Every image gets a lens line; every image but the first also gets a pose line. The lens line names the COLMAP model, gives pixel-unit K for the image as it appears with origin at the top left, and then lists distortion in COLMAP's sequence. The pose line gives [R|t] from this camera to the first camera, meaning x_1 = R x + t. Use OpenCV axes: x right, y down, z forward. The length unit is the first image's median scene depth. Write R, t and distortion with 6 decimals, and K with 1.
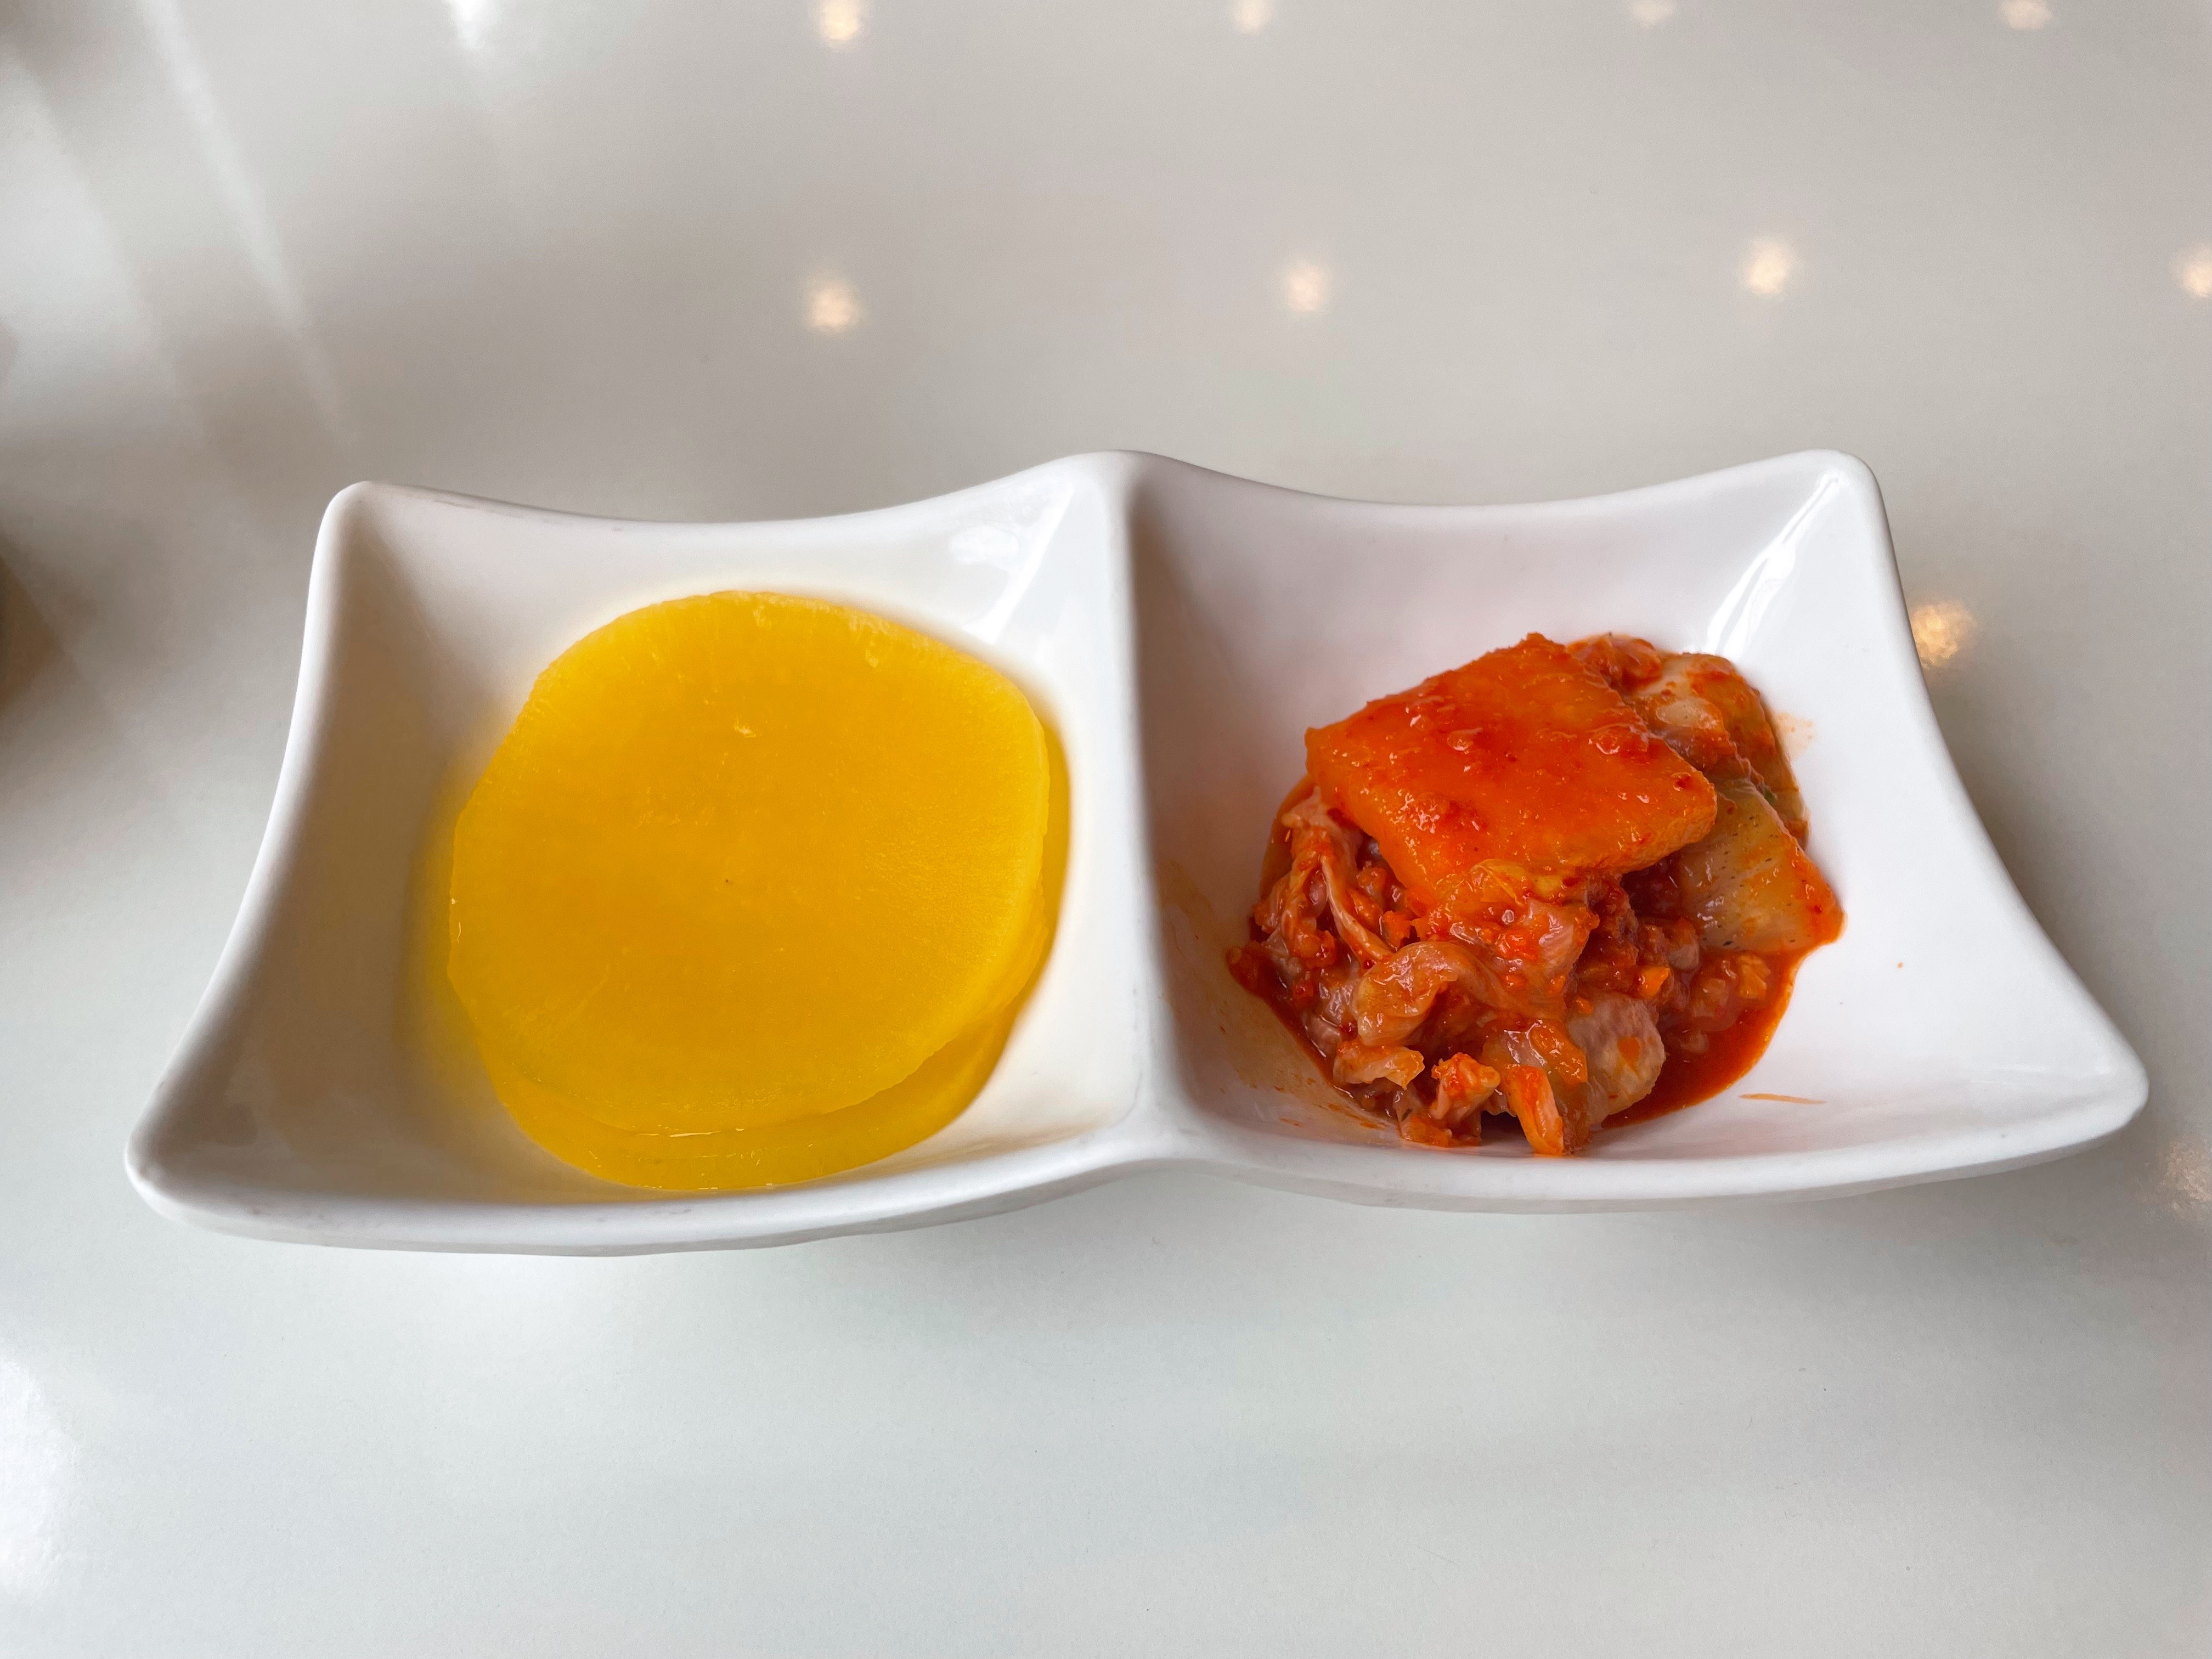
lens RADIAL K [[1760.6, 0, 1106.0], [0, 1760.6, 829.5], [0, 0, 1]] dist [0.054836, -0.089058]
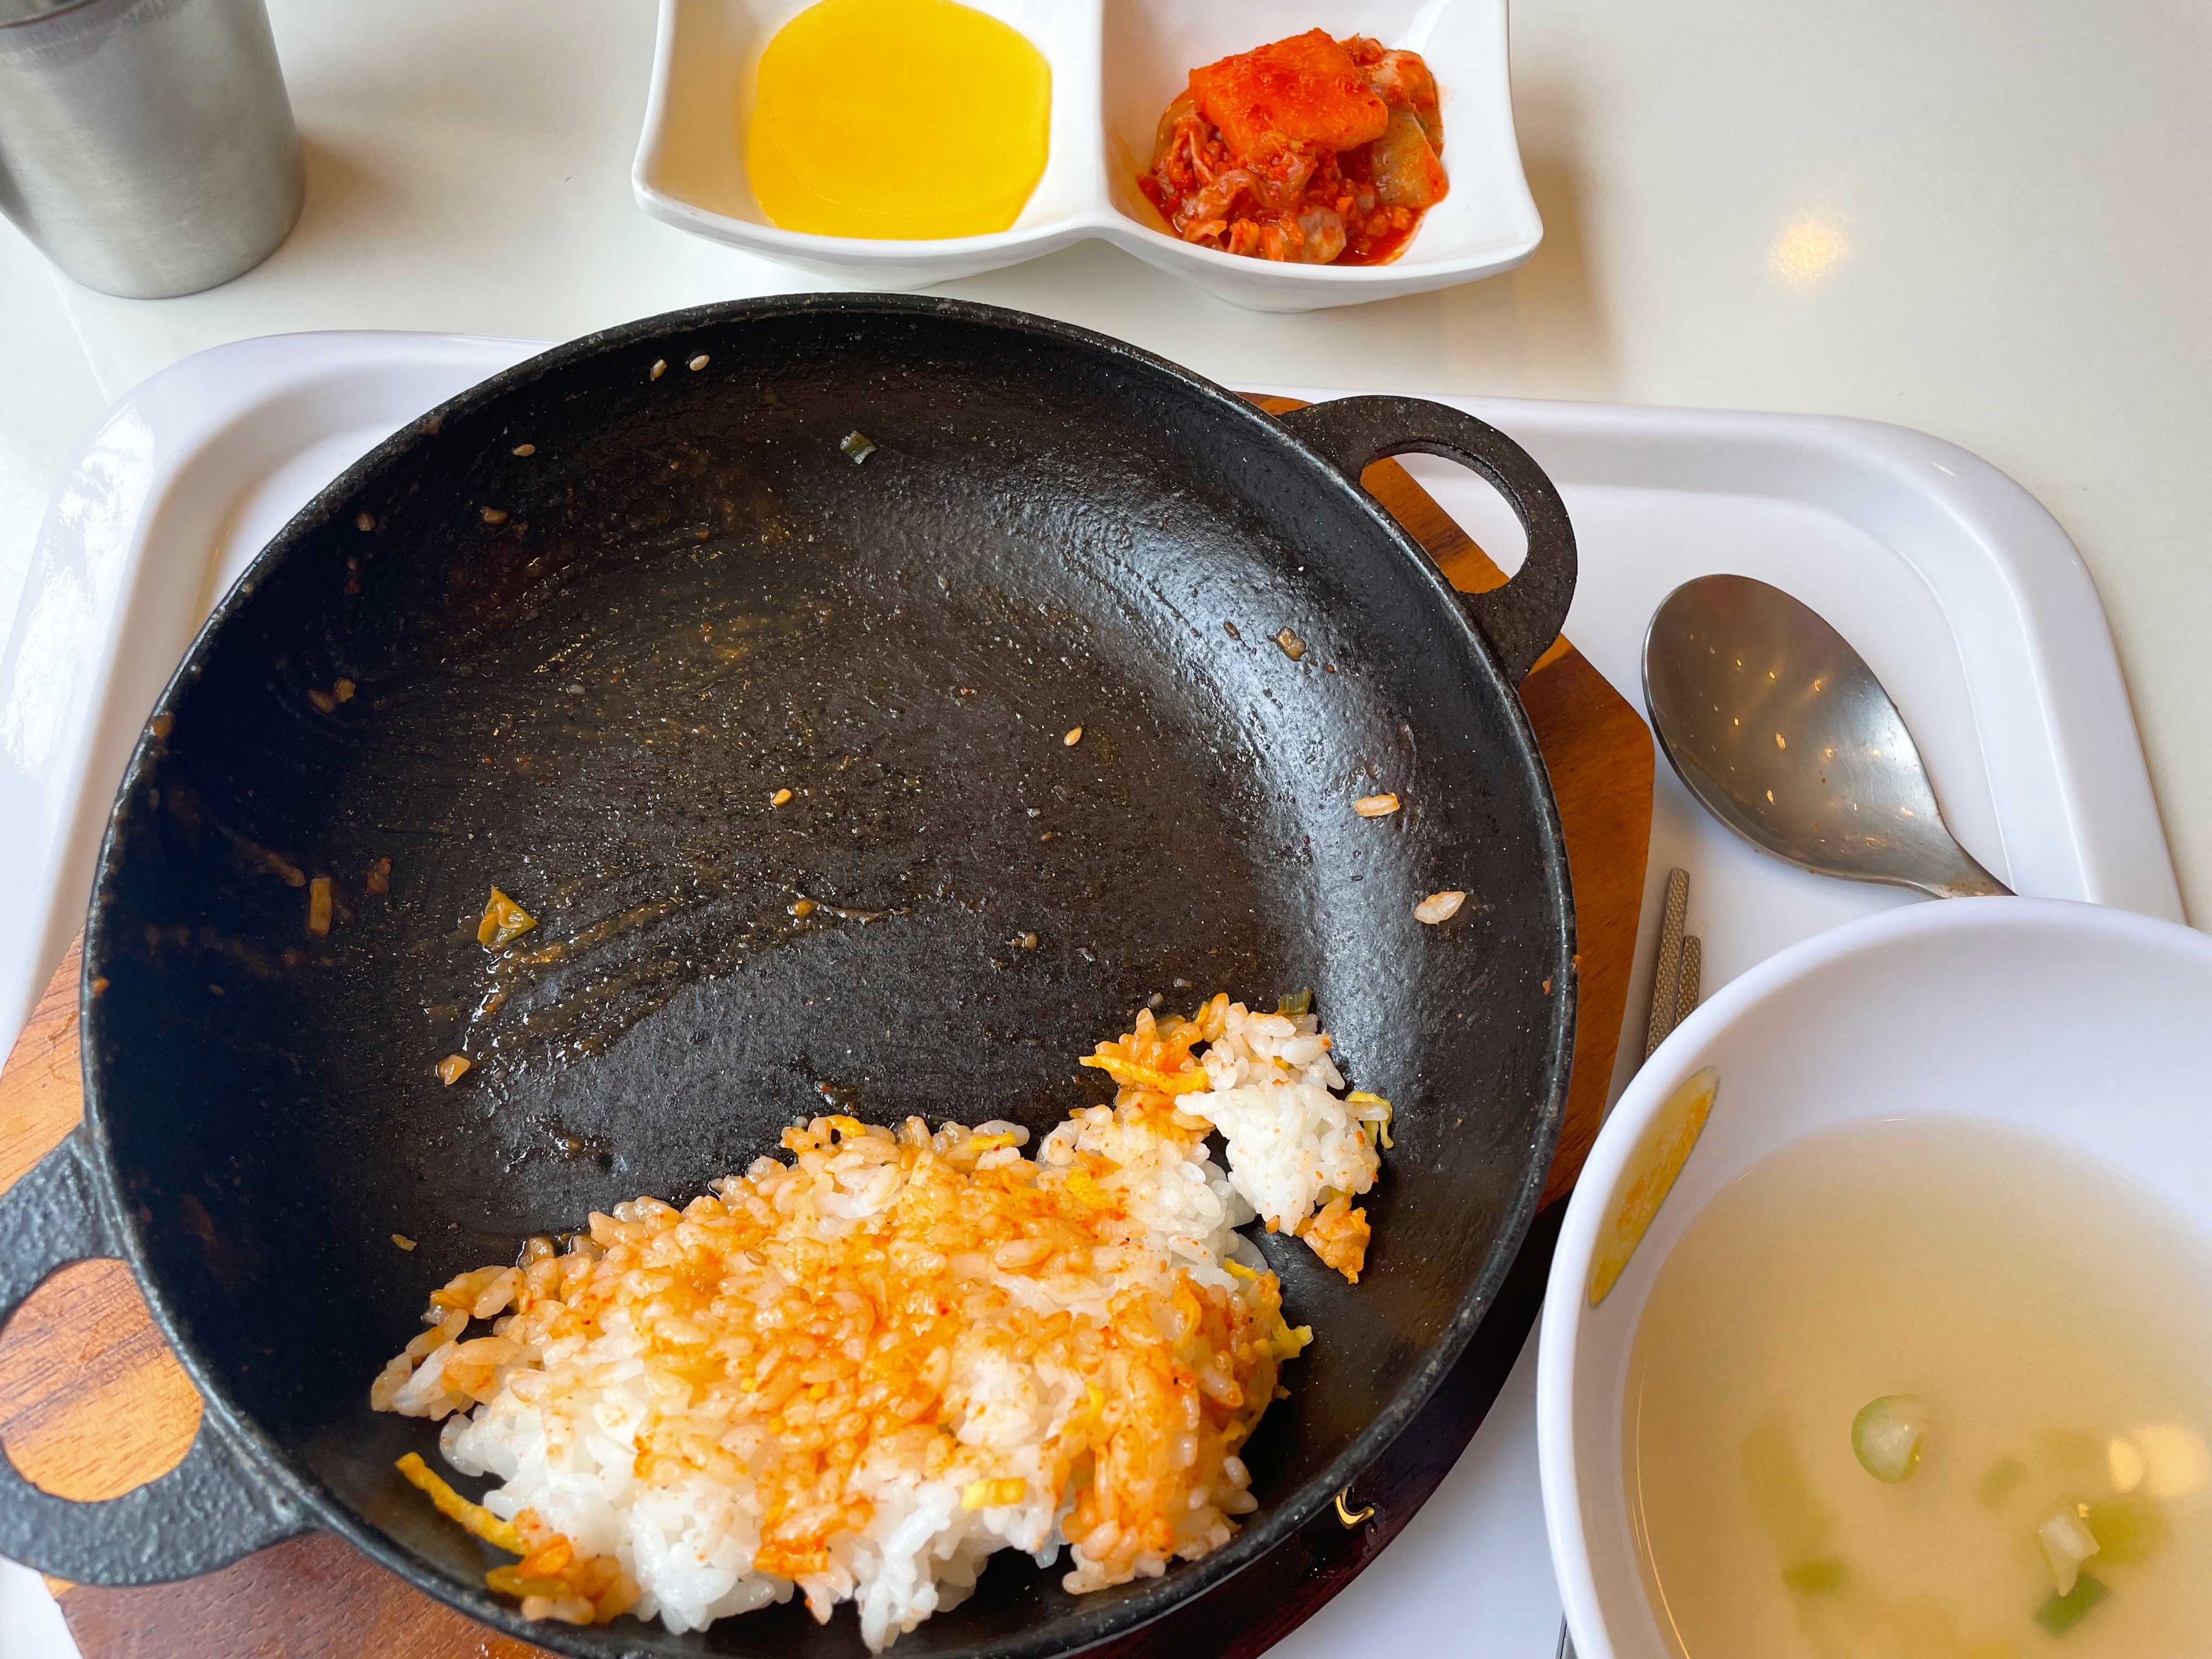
lens RADIAL K [[1760.6, 0, 1106.0], [0, 1760.6, 829.5], [0, 0, 1]] dist [0.054836, -0.089058]
pose [[0.996068, 0.067386, 0.057515, -0.031998], [-0.078655, 0.971396, 0.224063, 0.337987], [-0.040772, -0.227705, 0.972876, -1.100889]]
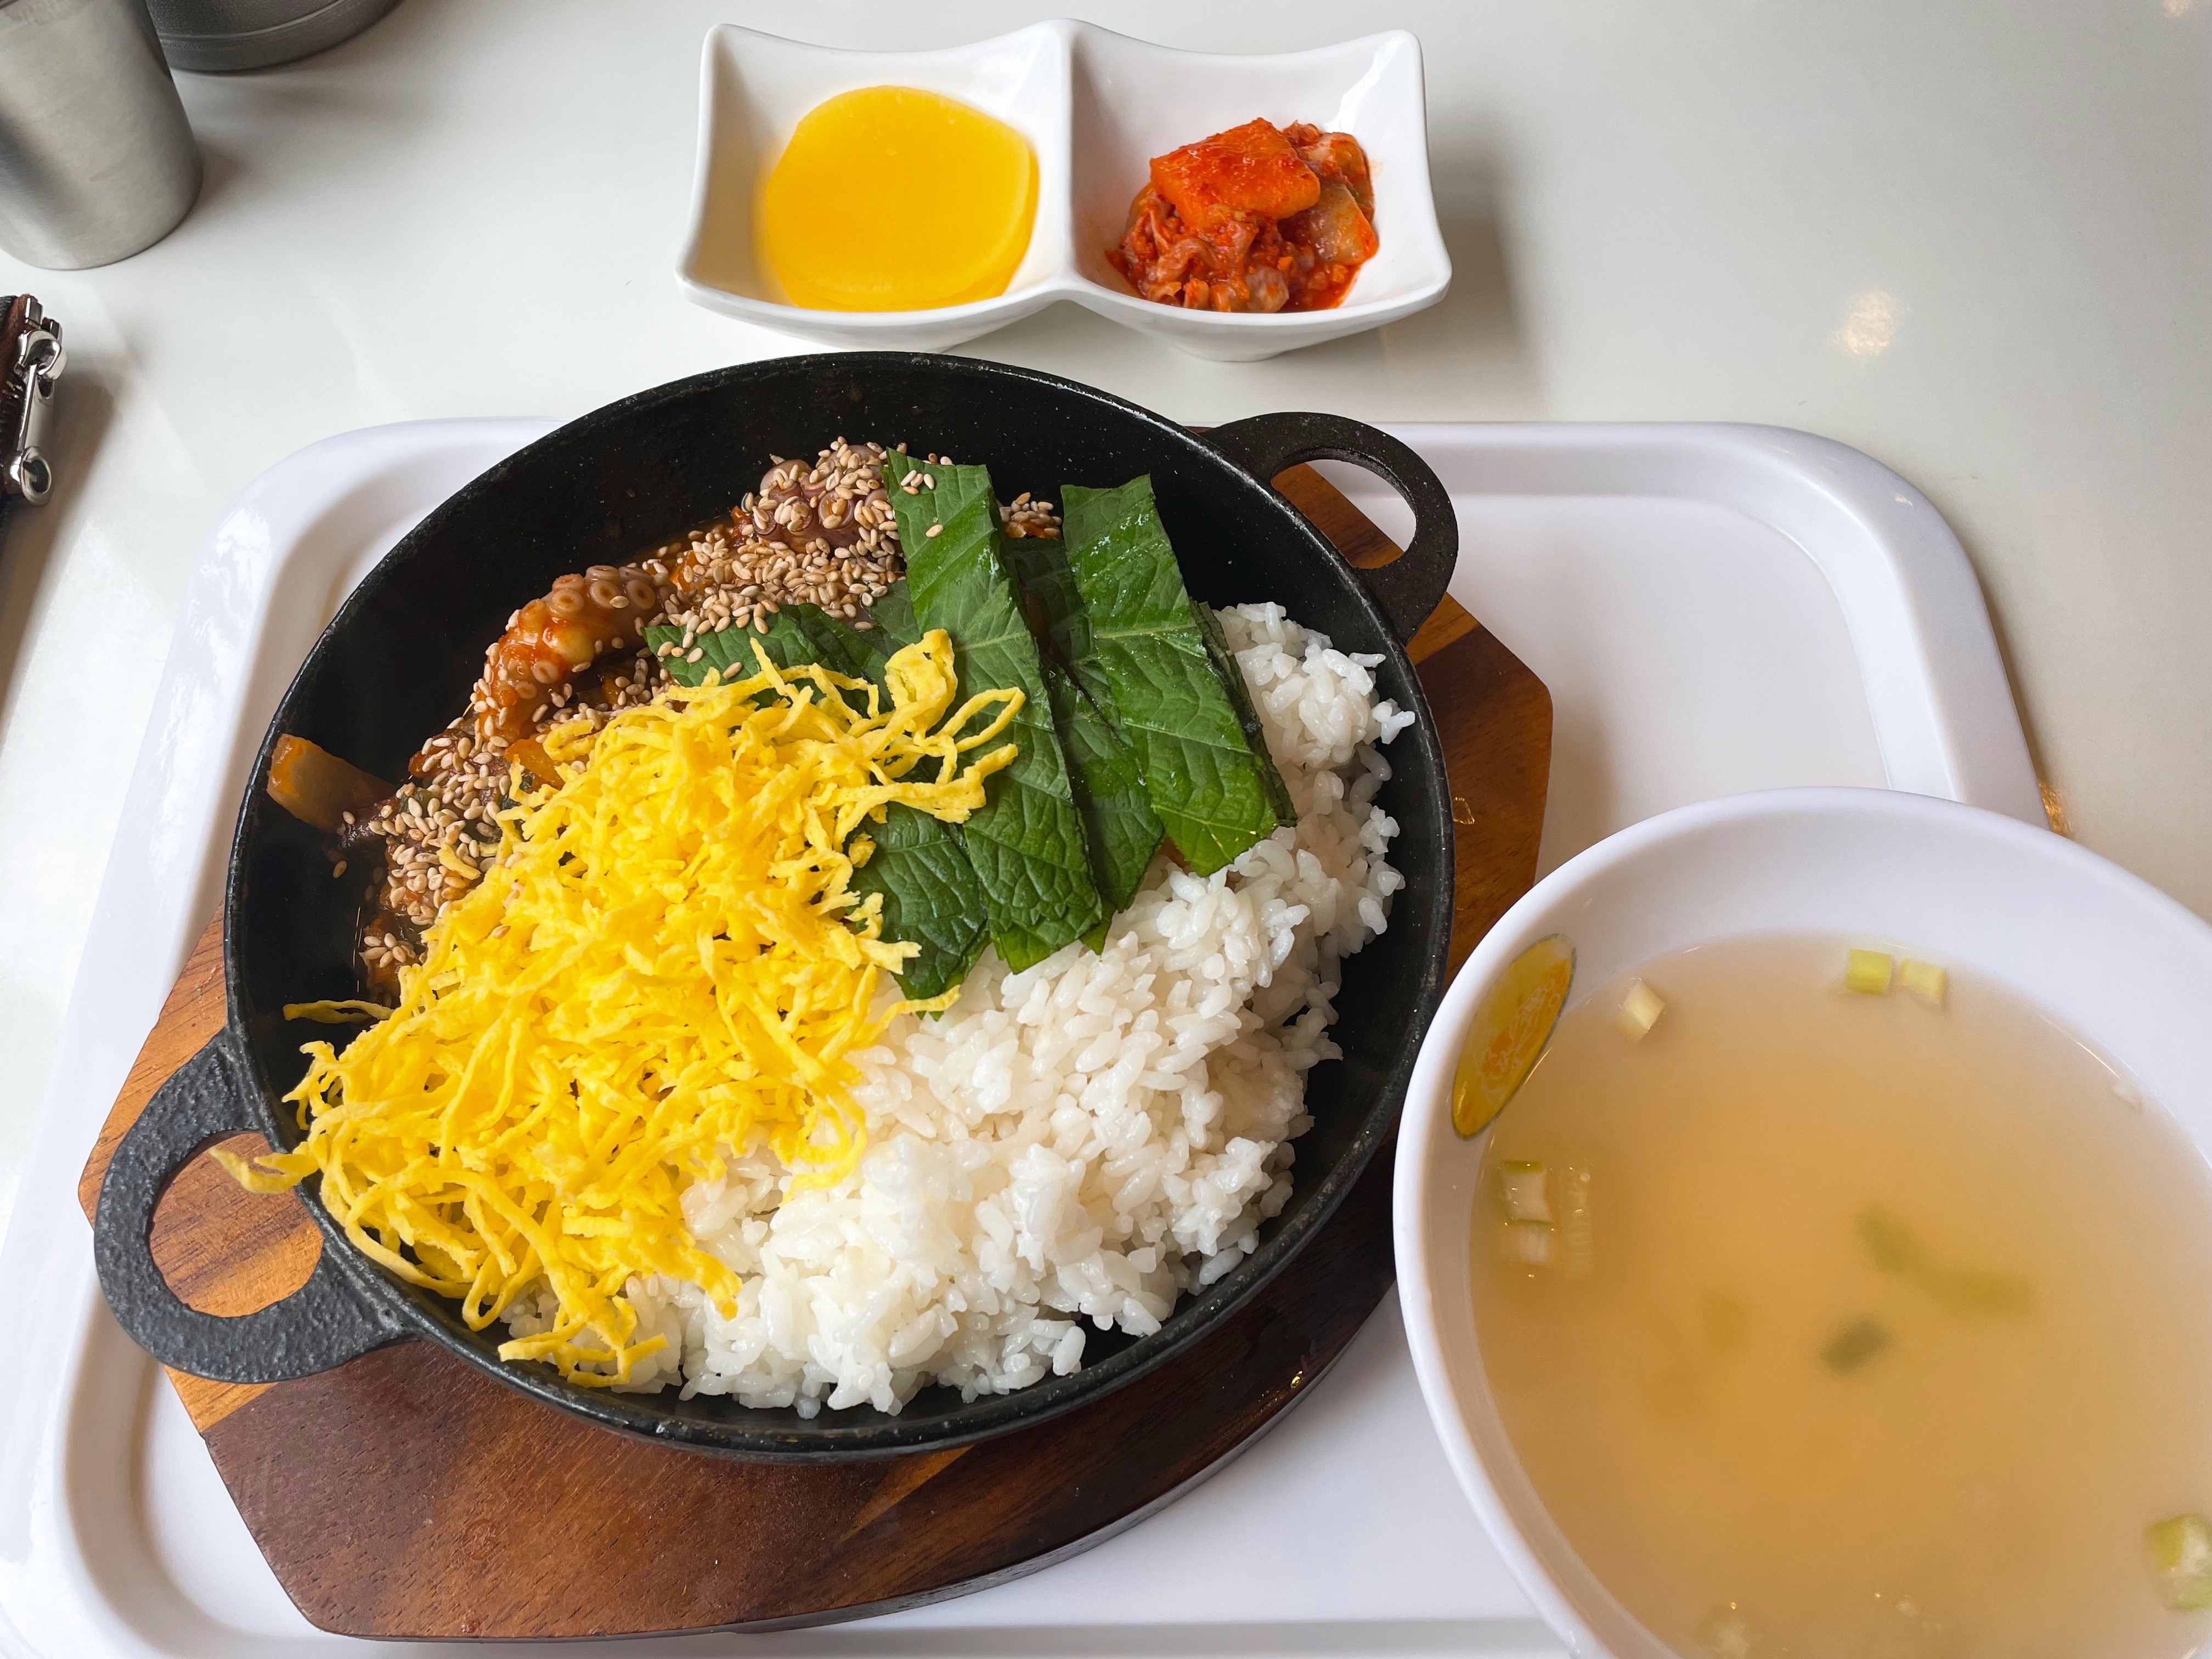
lens RADIAL K [[1760.6, 0, 1106.0], [0, 1760.6, 829.5], [0, 0, 1]] dist [0.054836, -0.089058]
pose [[0.999401, 0.034540, -0.002058, 0.098749], [-0.033723, 0.985625, 0.165549, 0.430049], [0.007746, -0.165381, 0.986199, -1.394657]]
